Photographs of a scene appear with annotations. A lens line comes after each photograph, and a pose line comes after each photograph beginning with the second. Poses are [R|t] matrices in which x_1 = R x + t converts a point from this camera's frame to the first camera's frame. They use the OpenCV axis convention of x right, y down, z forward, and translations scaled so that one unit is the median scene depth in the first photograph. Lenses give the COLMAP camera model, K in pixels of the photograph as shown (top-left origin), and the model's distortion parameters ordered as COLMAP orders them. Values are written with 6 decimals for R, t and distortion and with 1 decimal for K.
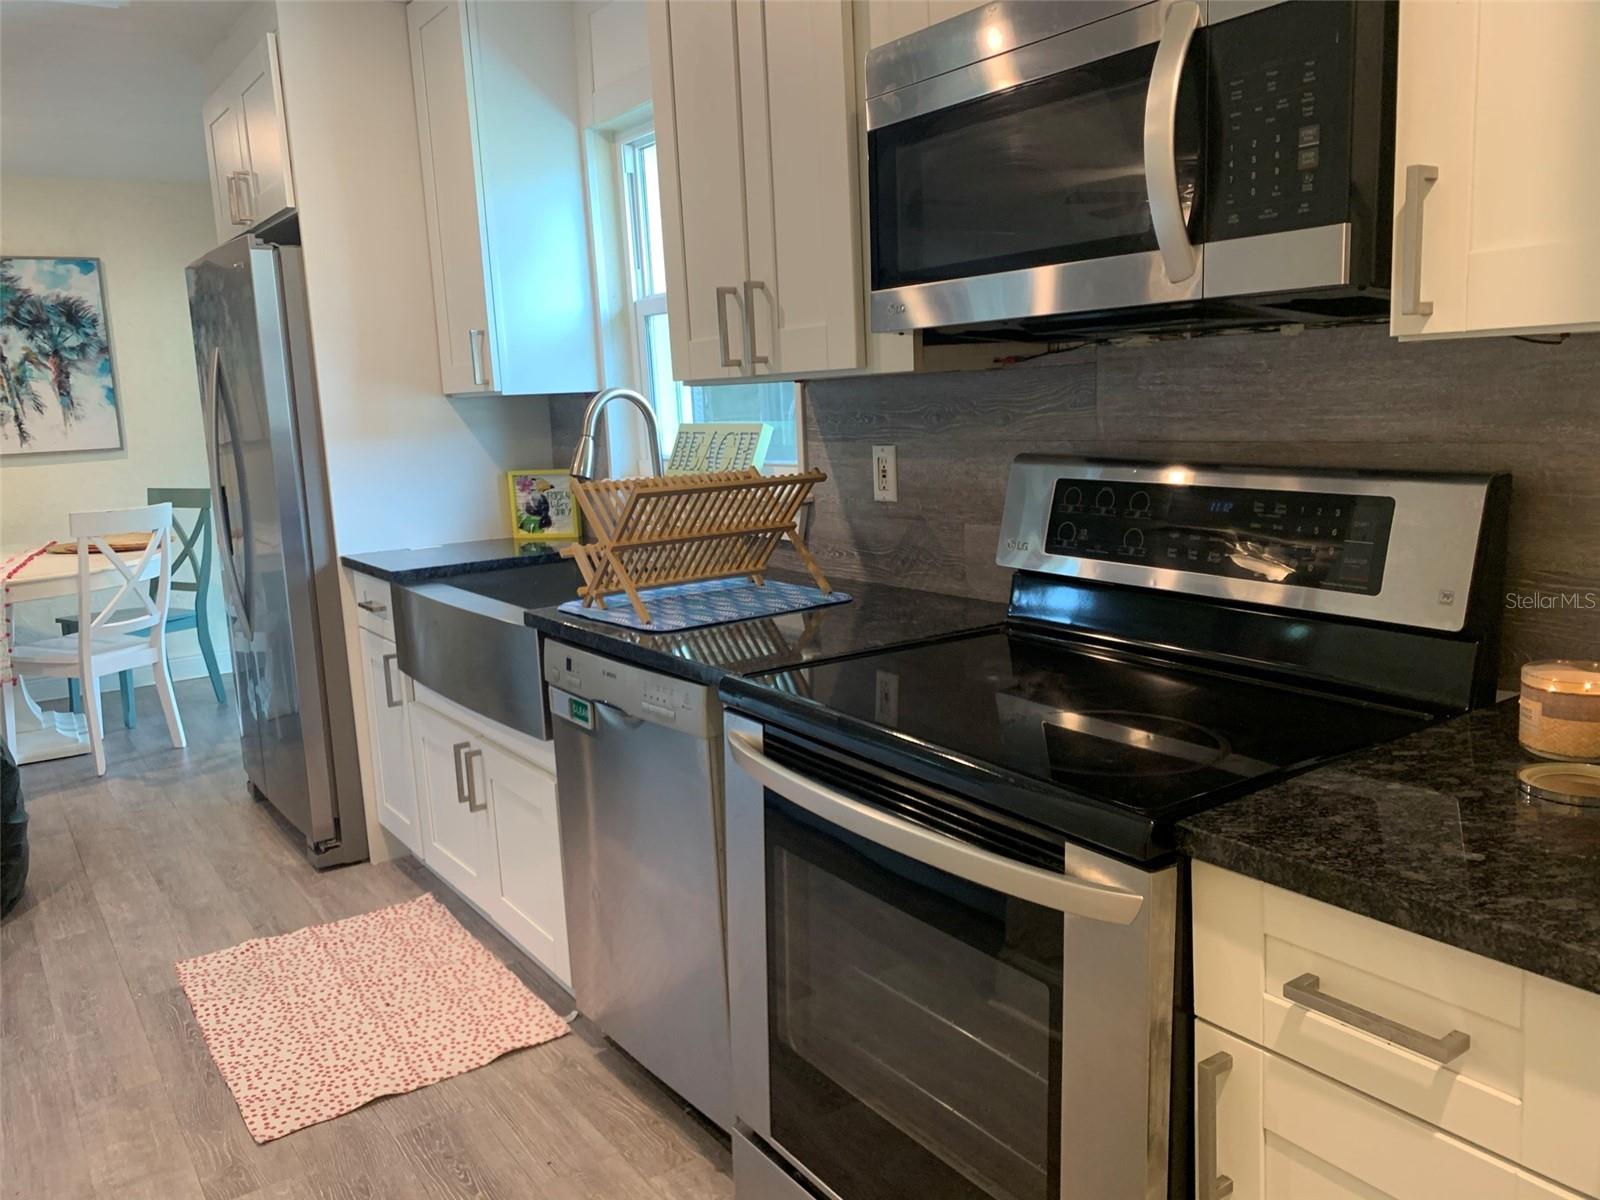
lens RADIAL K [[1250.3, 0, 800.0], [0, 1250.3, 600.0], [0, 0, 1]] dist [0.003675, -0.005018]
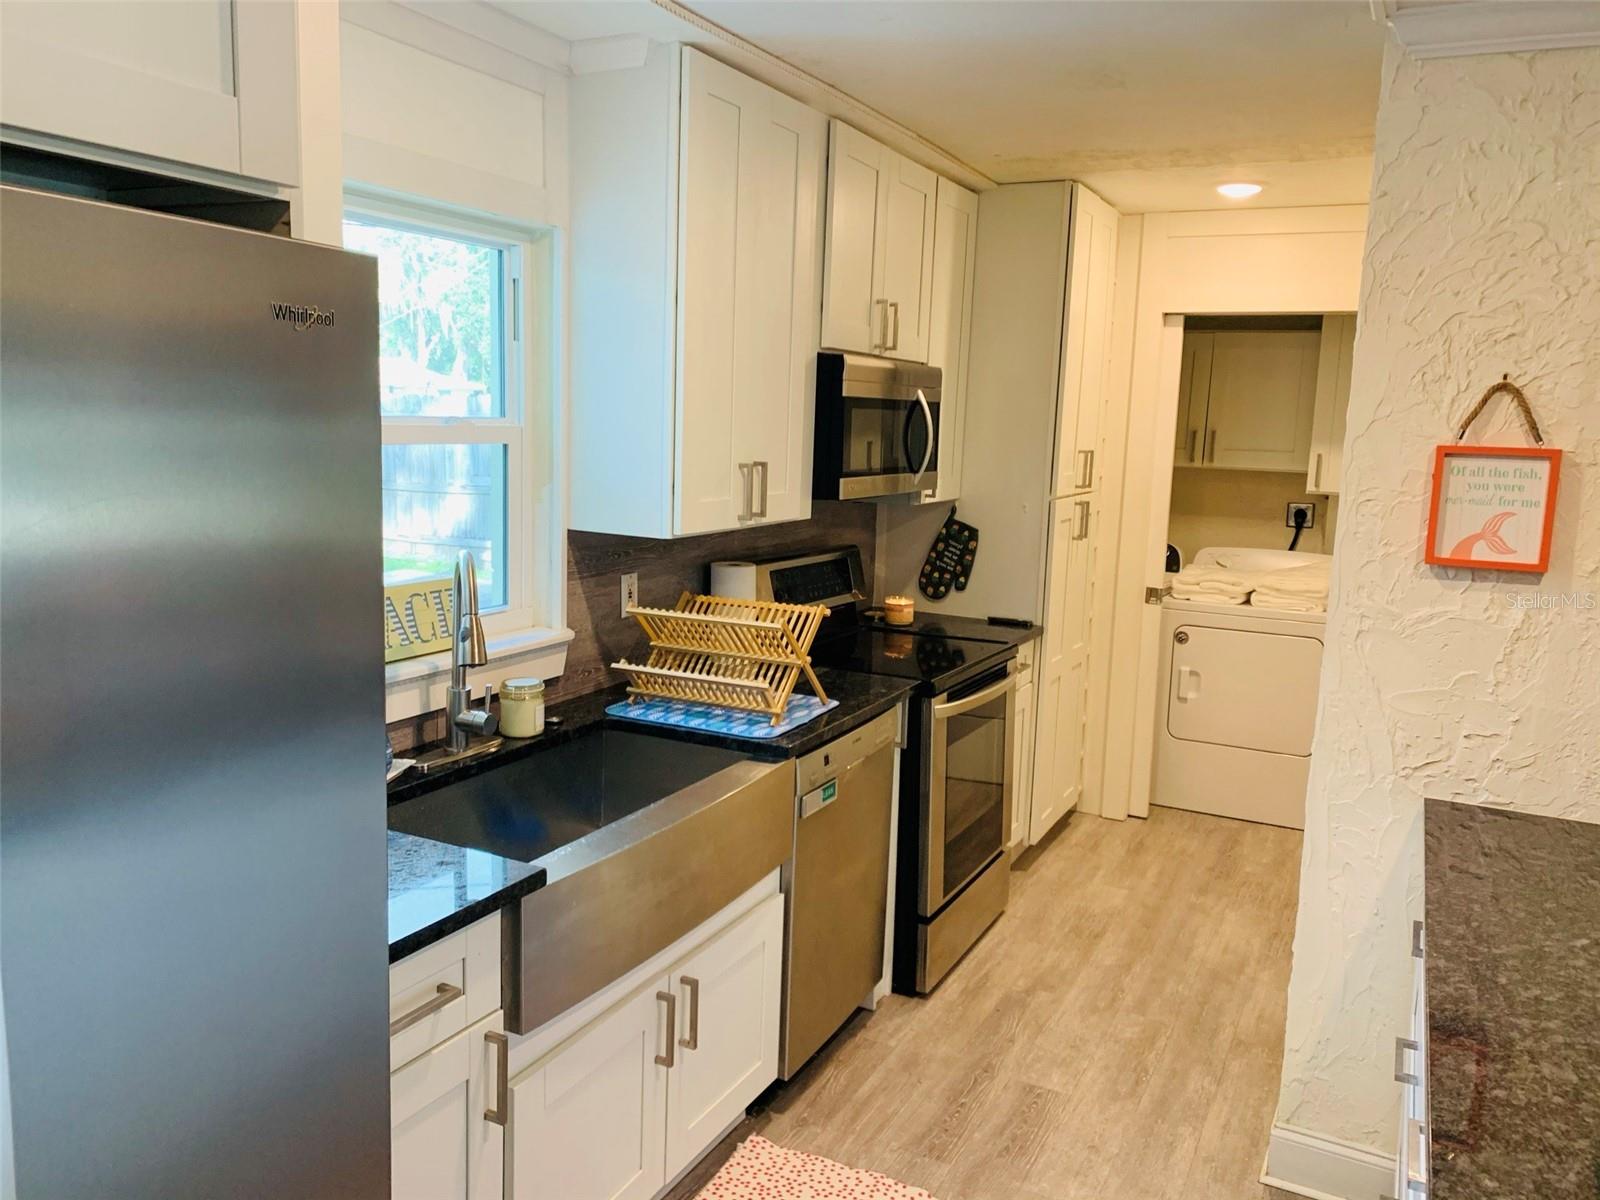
lens RADIAL K [[1250.3, 0, 800.0], [0, 1250.3, 600.0], [0, 0, 1]] dist [0.003675, -0.005018]
pose [[-0.474758, -0.096007, 0.874864, -3.274313], [0.140638, 0.972984, 0.183094, -0.875564], [-0.868807, 0.209964, -0.448430, 4.051091]]
